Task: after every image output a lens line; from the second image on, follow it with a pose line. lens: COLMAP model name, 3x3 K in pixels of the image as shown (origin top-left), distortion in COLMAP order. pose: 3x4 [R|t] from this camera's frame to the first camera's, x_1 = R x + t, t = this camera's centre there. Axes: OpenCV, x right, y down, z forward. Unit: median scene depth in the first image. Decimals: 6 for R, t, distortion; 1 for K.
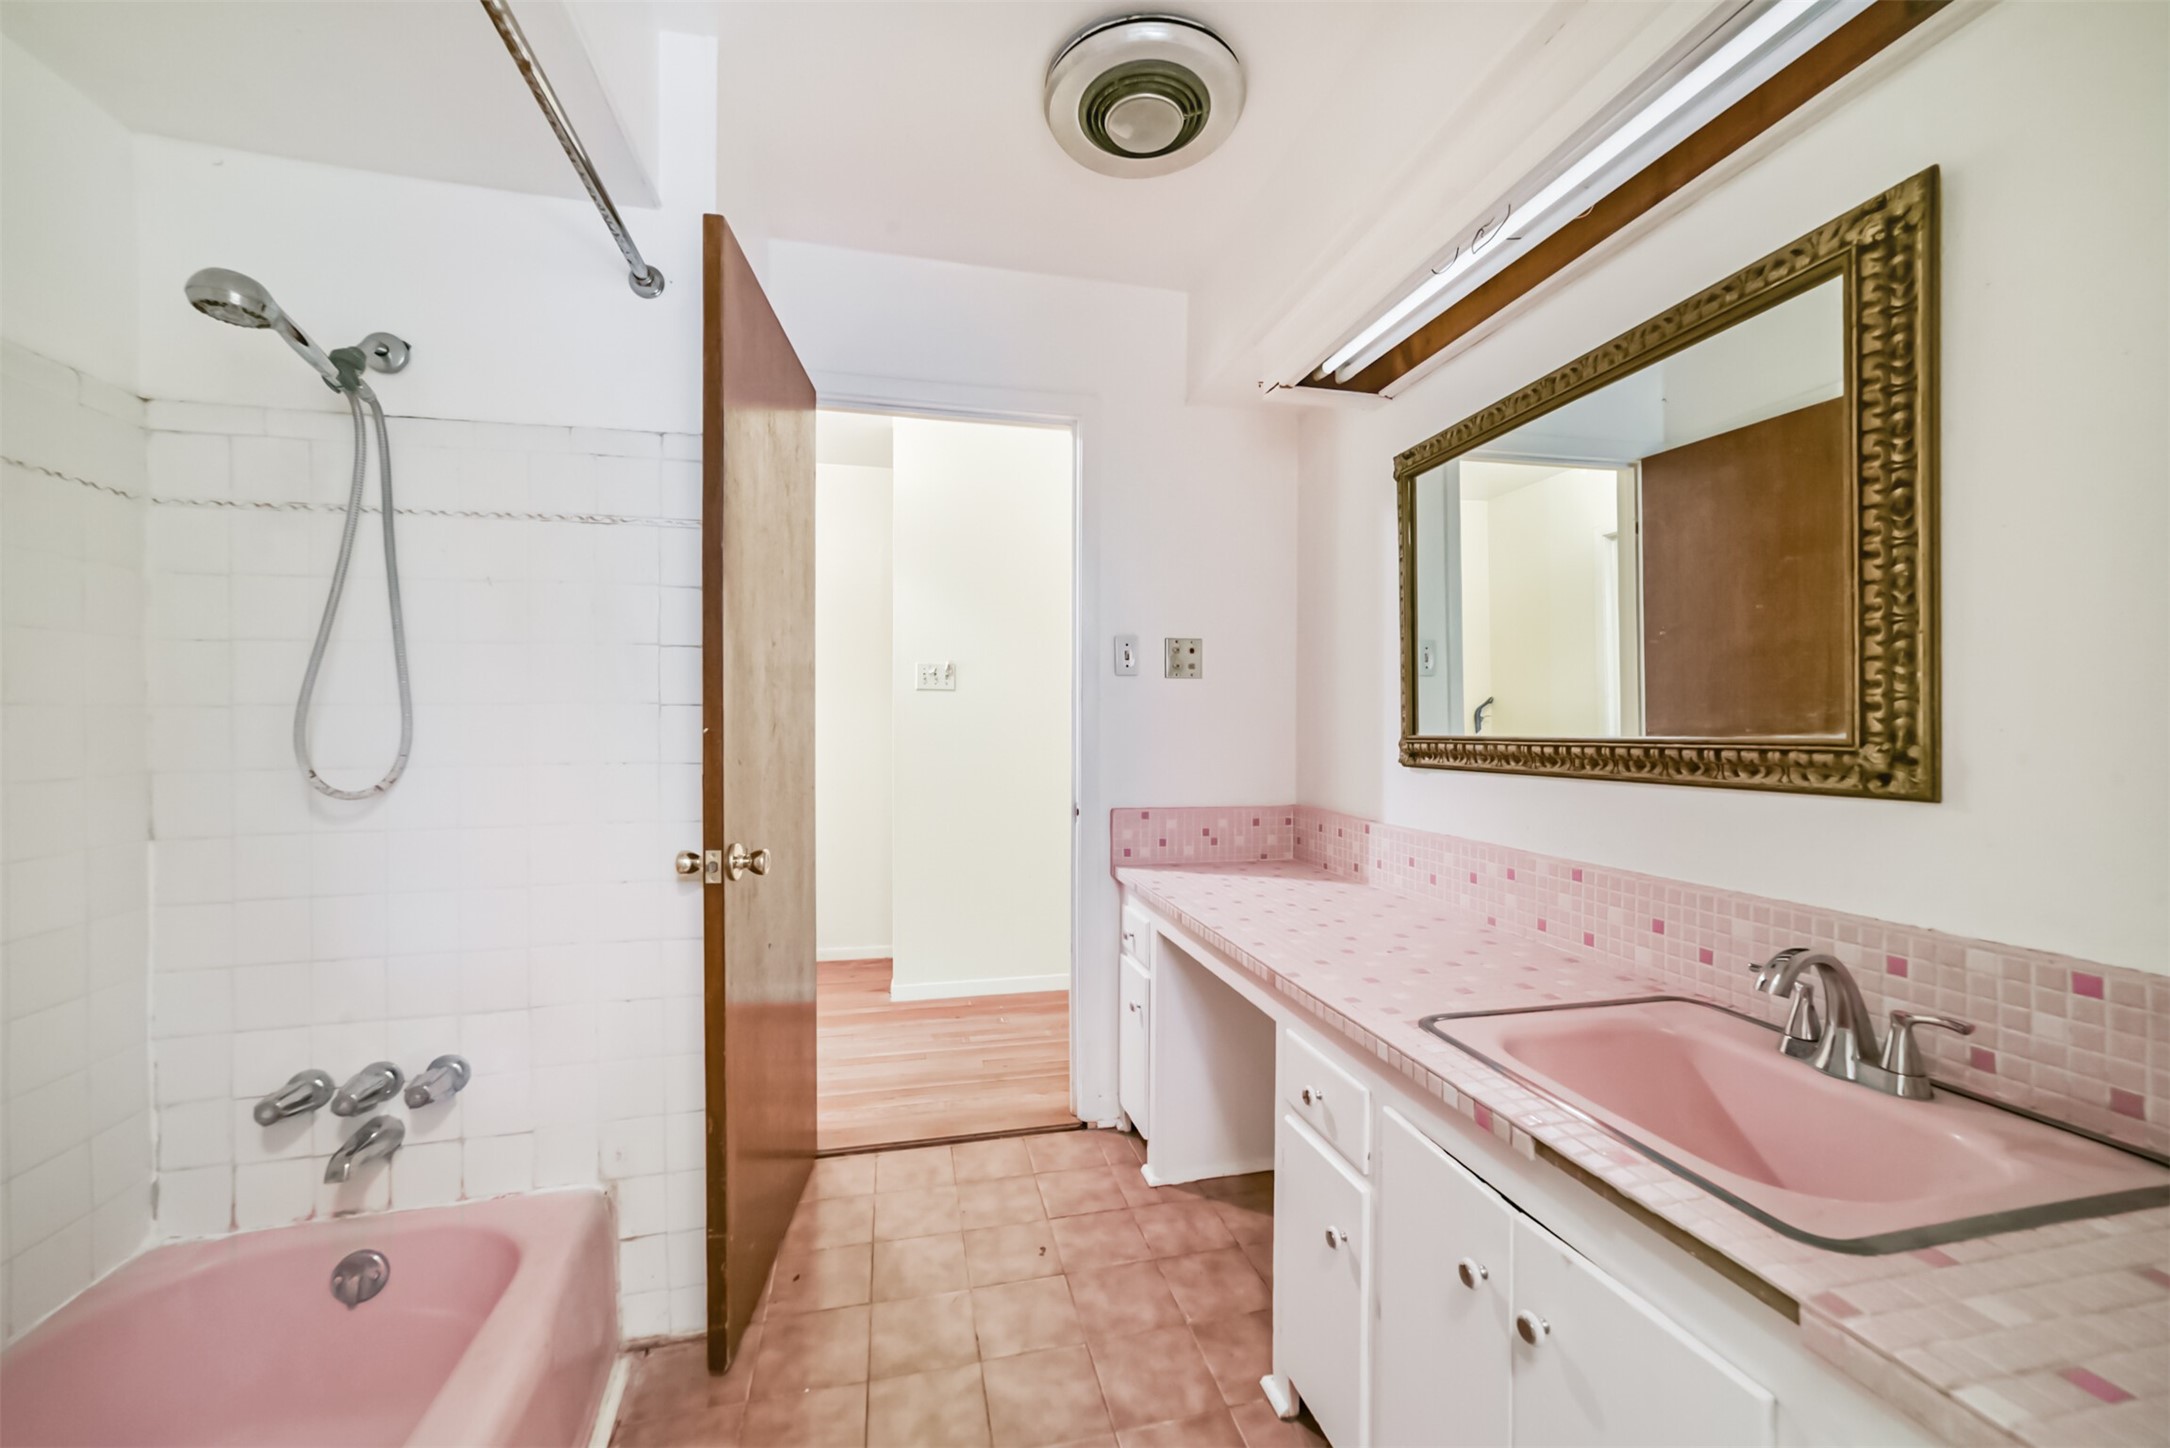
lens RADIAL K [[811.9, 0, 1087.9], [0, 811.9, 734.8], [0, 0, 1]] dist [-0.013926, 0.007653]
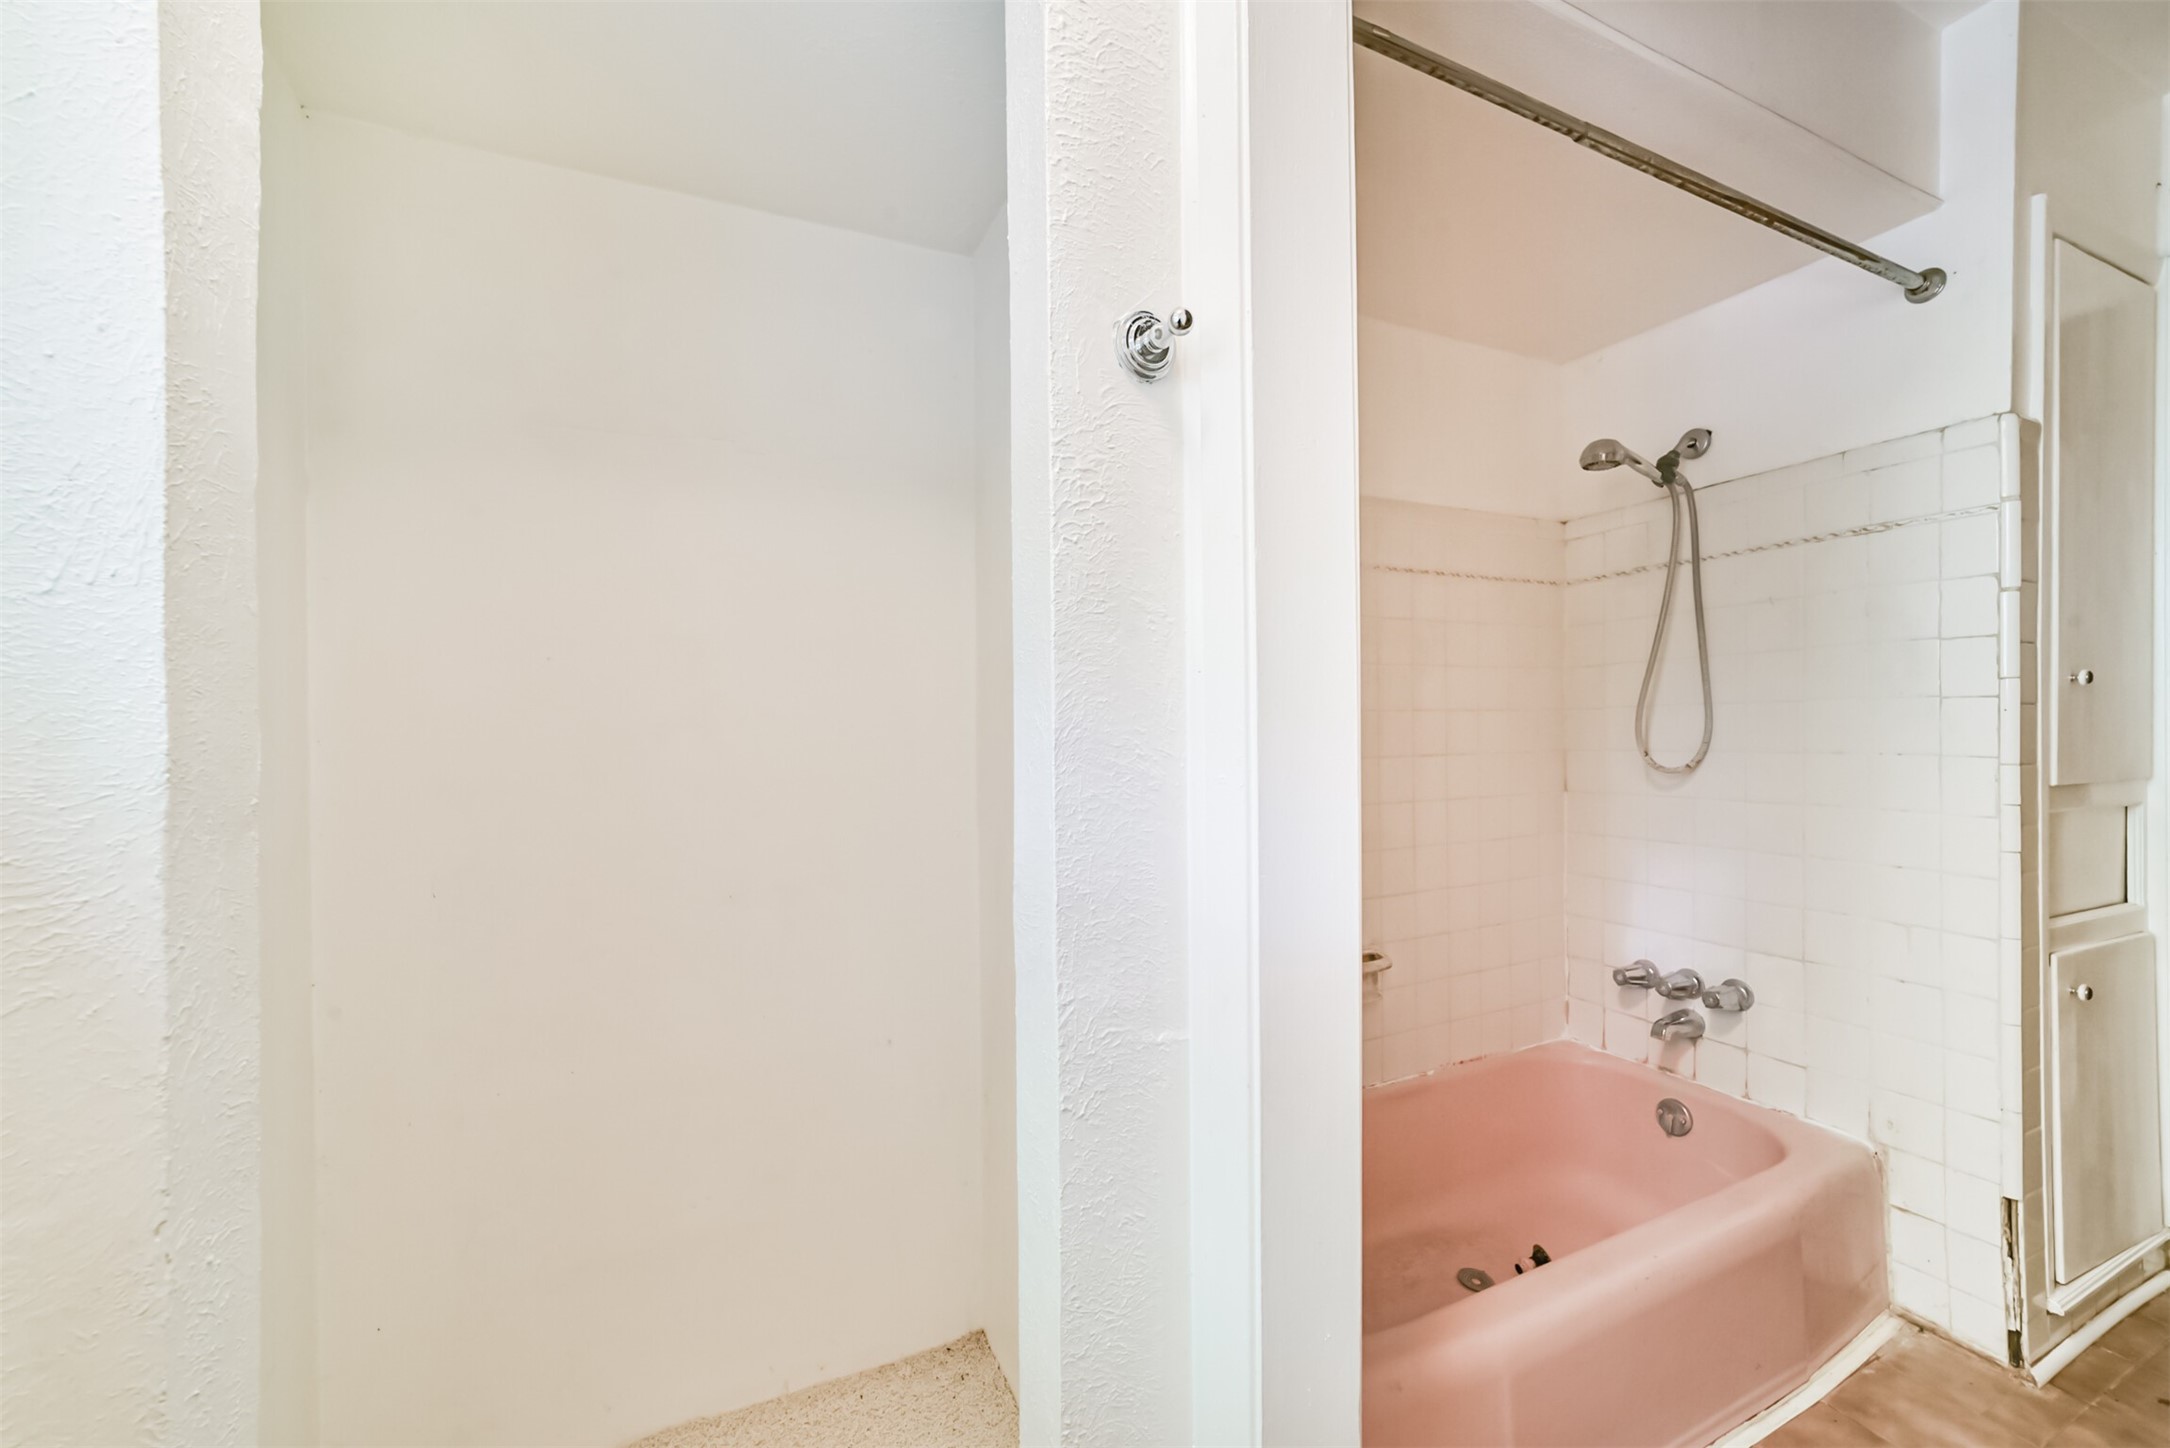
lens RADIAL K [[840.7, 0, 1086.9], [0, 840.7, 730.8], [0, 0, 1]] dist [-0.012194, 0.007075]
pose [[0.175577, 0.008577, -0.984428, 0.329818], [-0.000477, 0.999963, 0.008627, -0.005079], [0.984466, -0.001045, 0.175574, -0.244270]]
